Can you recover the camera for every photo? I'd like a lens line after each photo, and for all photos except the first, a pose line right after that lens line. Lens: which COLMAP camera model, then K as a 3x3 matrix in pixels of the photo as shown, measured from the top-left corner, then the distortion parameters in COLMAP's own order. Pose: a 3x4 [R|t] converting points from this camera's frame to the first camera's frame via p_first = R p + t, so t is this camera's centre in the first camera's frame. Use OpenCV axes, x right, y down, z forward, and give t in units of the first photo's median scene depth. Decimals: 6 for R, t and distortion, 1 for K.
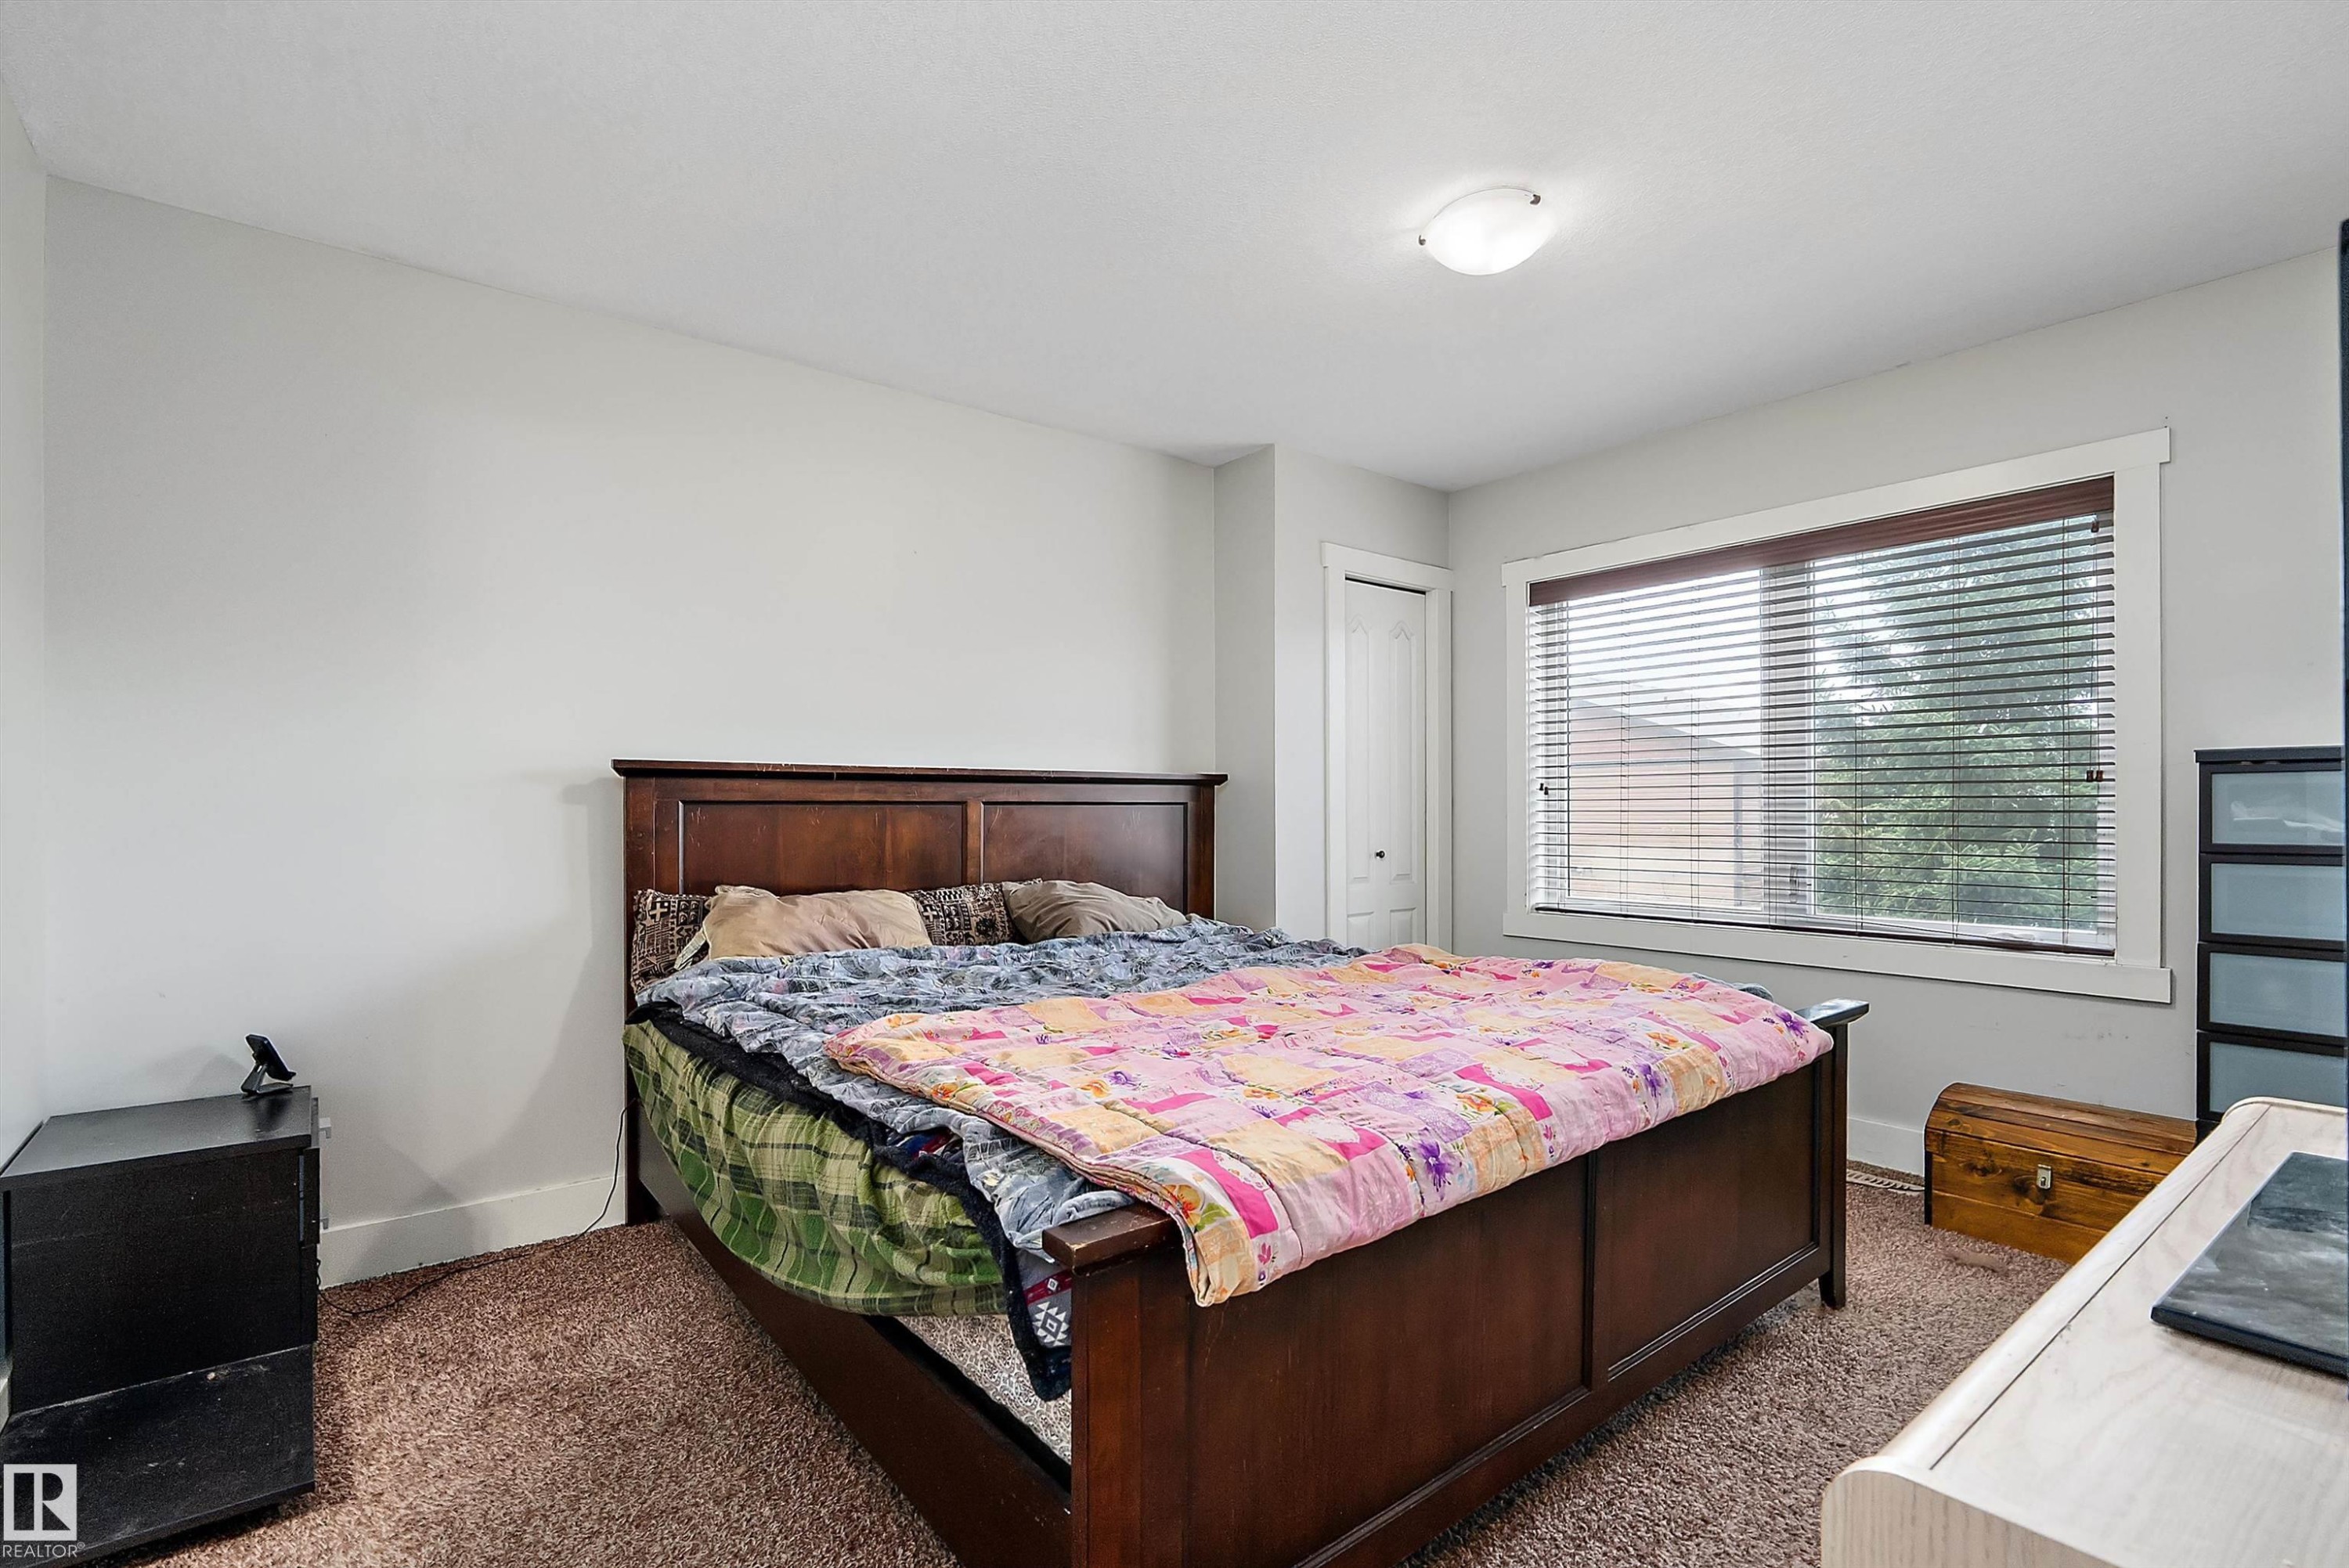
lens RADIAL K [[1060.1, 0, 1165.2], [0, 1060.1, 802.9], [0, 0, 1]] dist [0.003273, 0.000181]
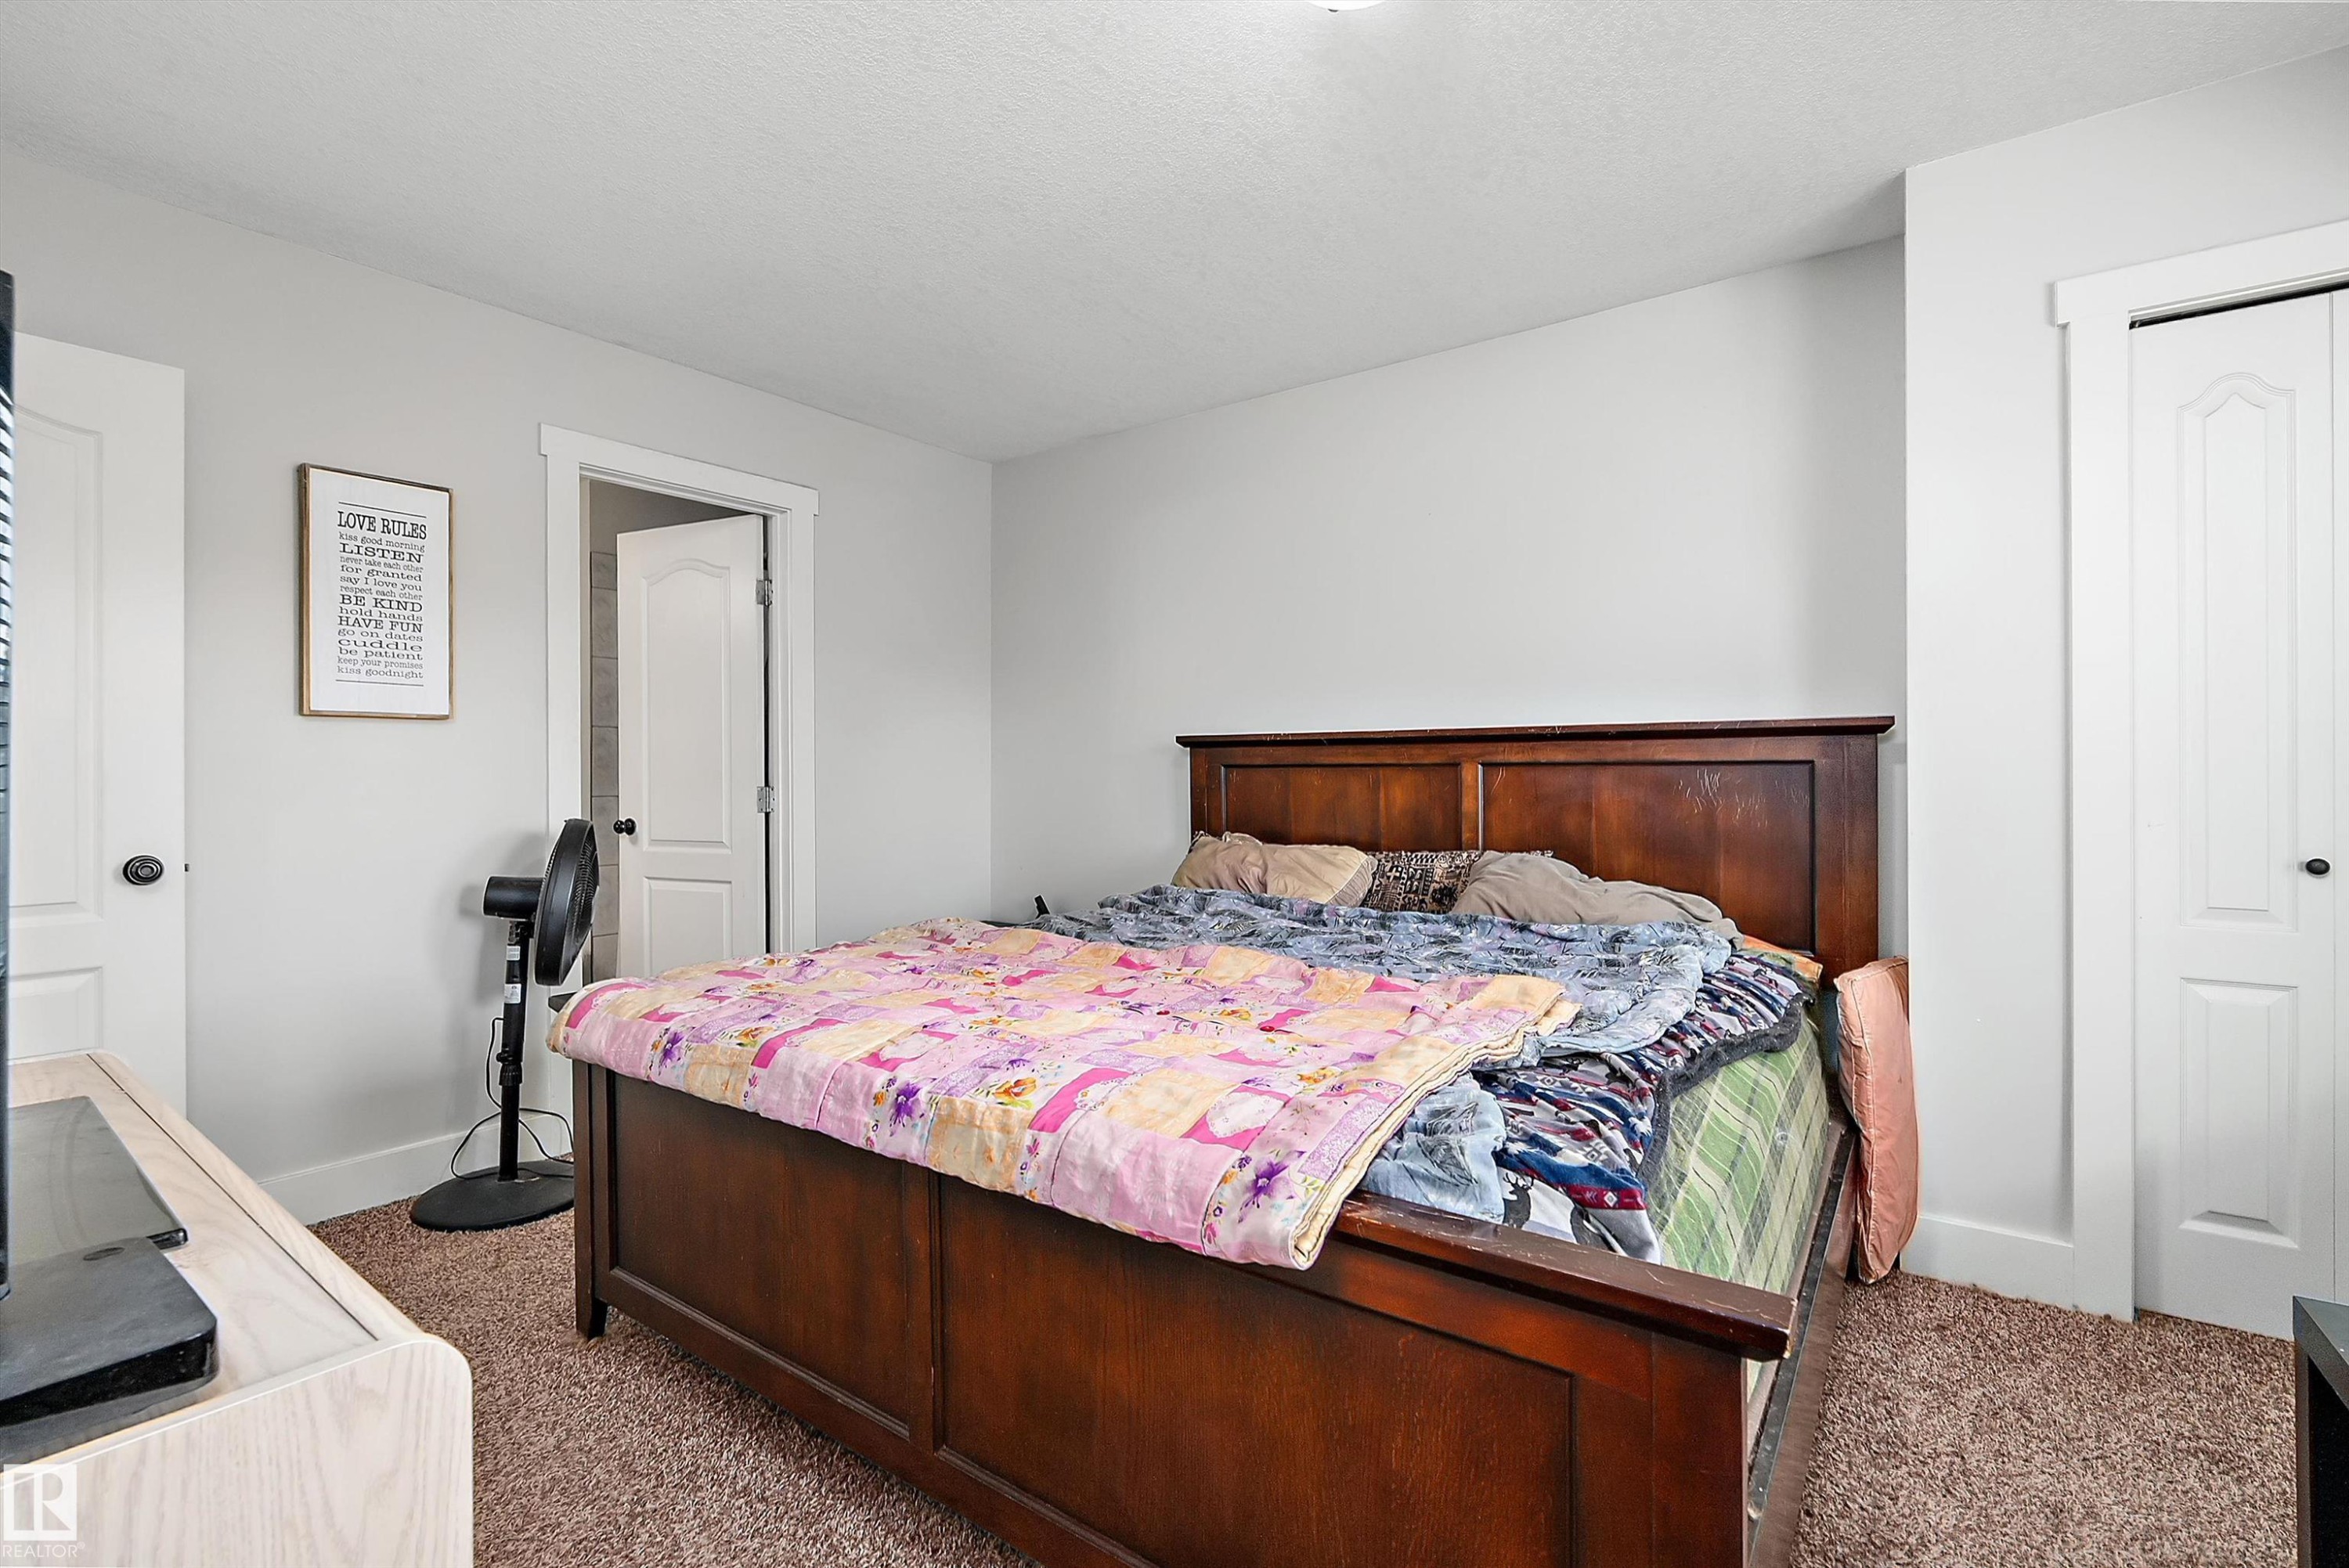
lens RADIAL K [[1060.1, 0, 1182.0], [0, 1060.1, 778.0], [0, 0, 1]] dist [0.003273, 0.000181]
pose [[0.258478, 0.004349, -0.966007, 0.767509], [0.006207, 0.999962, 0.006162, 0.005505], [0.965997, -0.007589, 0.258441, 0.592935]]
